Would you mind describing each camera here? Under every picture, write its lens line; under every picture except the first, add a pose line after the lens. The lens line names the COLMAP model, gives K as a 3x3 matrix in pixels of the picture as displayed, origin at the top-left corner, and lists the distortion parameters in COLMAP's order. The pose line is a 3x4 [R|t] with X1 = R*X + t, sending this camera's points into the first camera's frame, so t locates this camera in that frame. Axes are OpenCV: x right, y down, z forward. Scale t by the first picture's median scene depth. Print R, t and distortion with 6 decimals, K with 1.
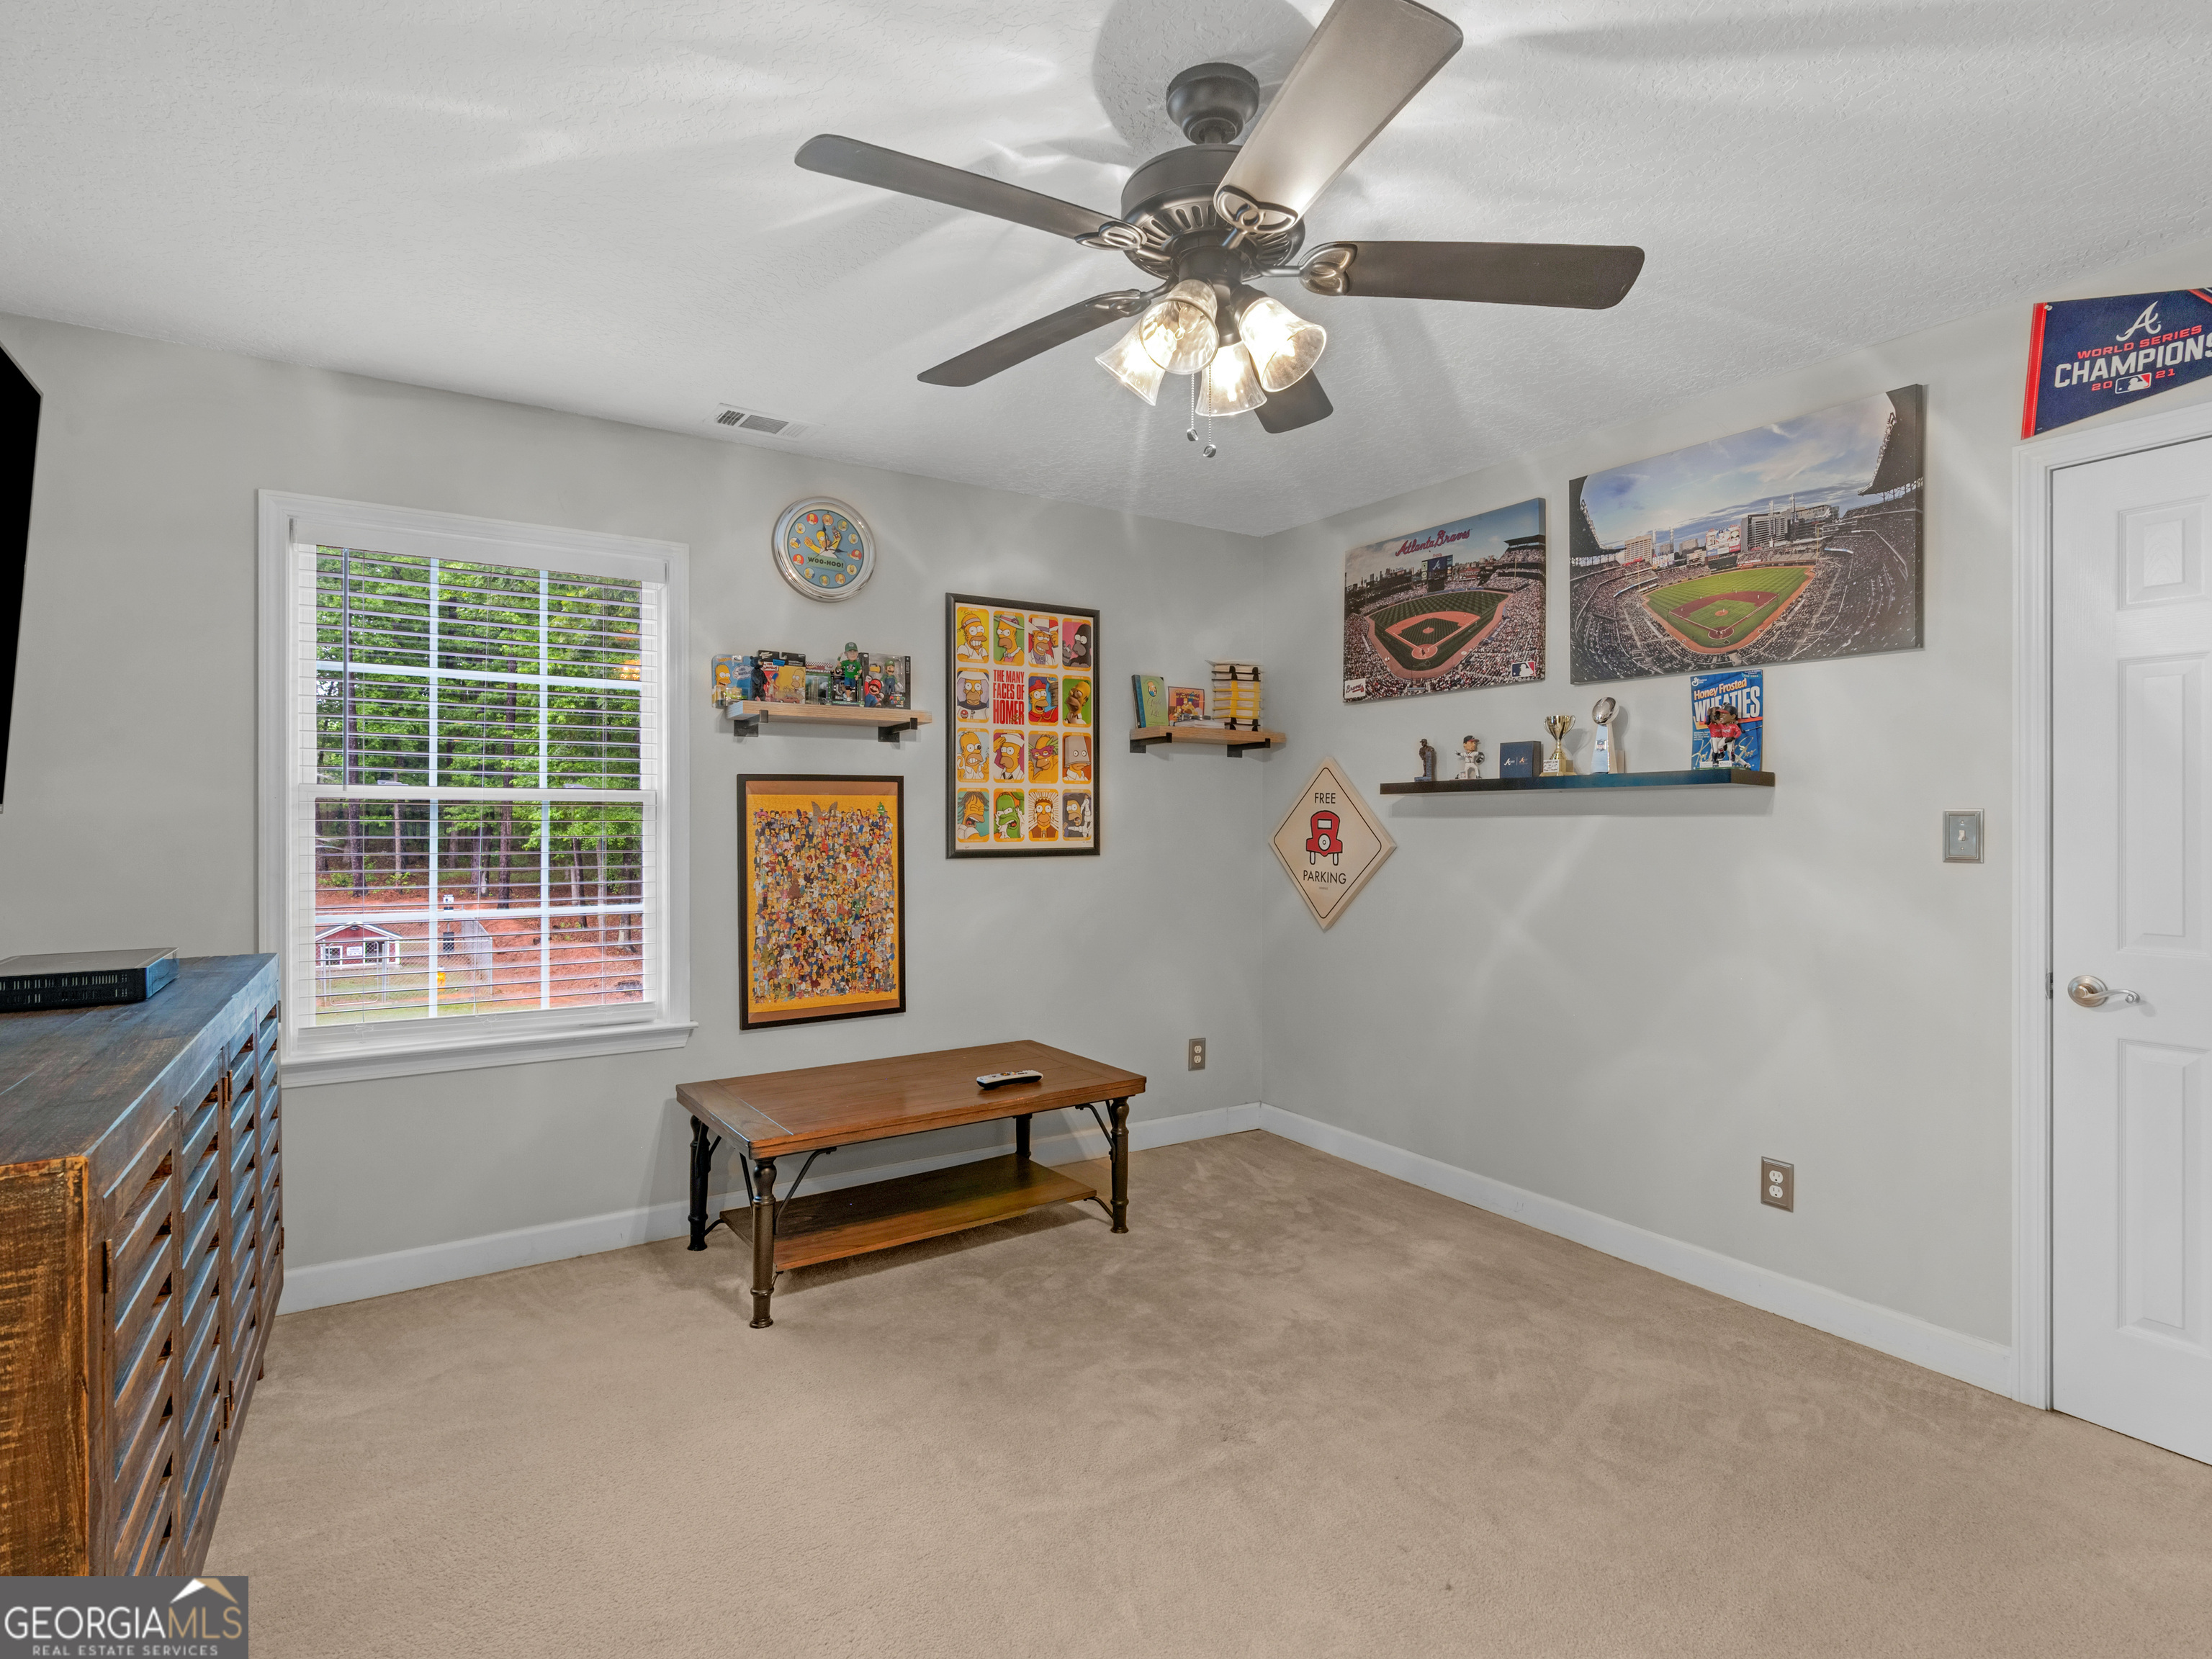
lens RADIAL K [[1122.0, 0, 1105.4], [0, 1122.0, 829.3], [0, 0, 1]] dist [-0.001989, -0.000119]
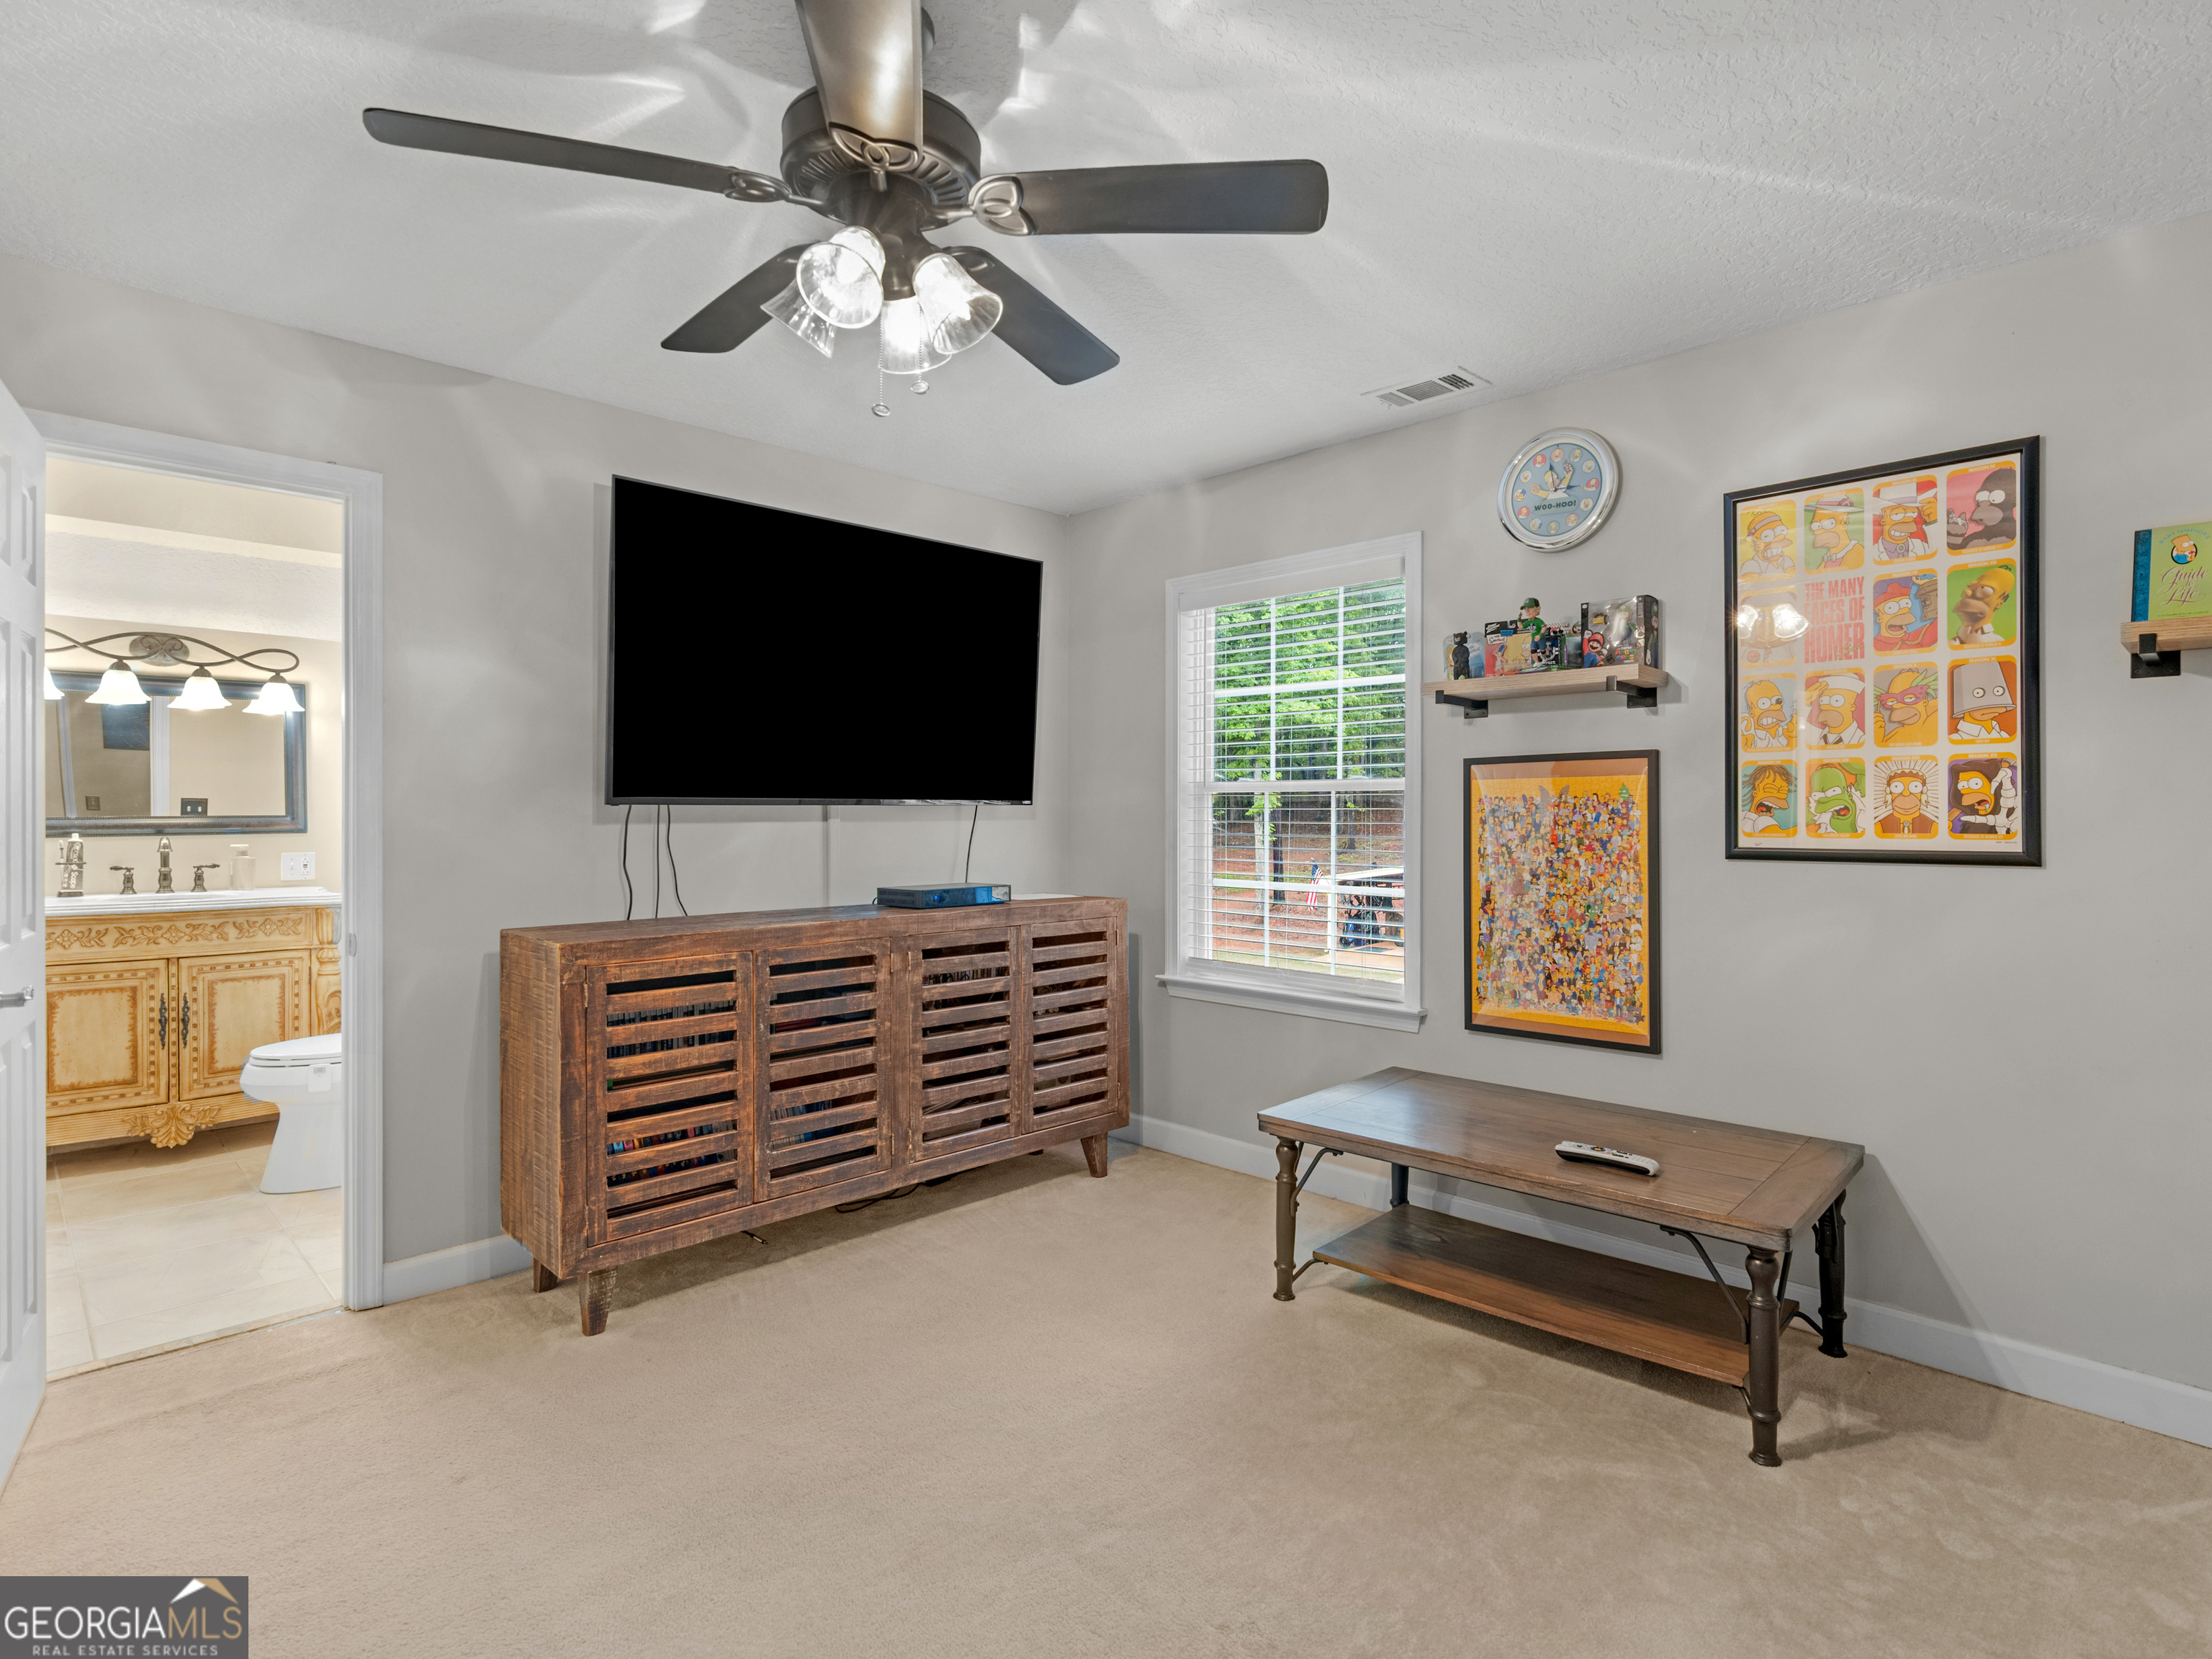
lens RADIAL K [[1128.9, 0, 1098.1], [0, 1128.9, 821.1], [0, 0, 1]] dist [-0.002606, -0.000260]
pose [[0.214761, 0.008947, -0.976626, 0.501738], [-0.005081, 0.999955, 0.008043, -0.002400], [0.976653, 0.003235, 0.214796, 0.459159]]
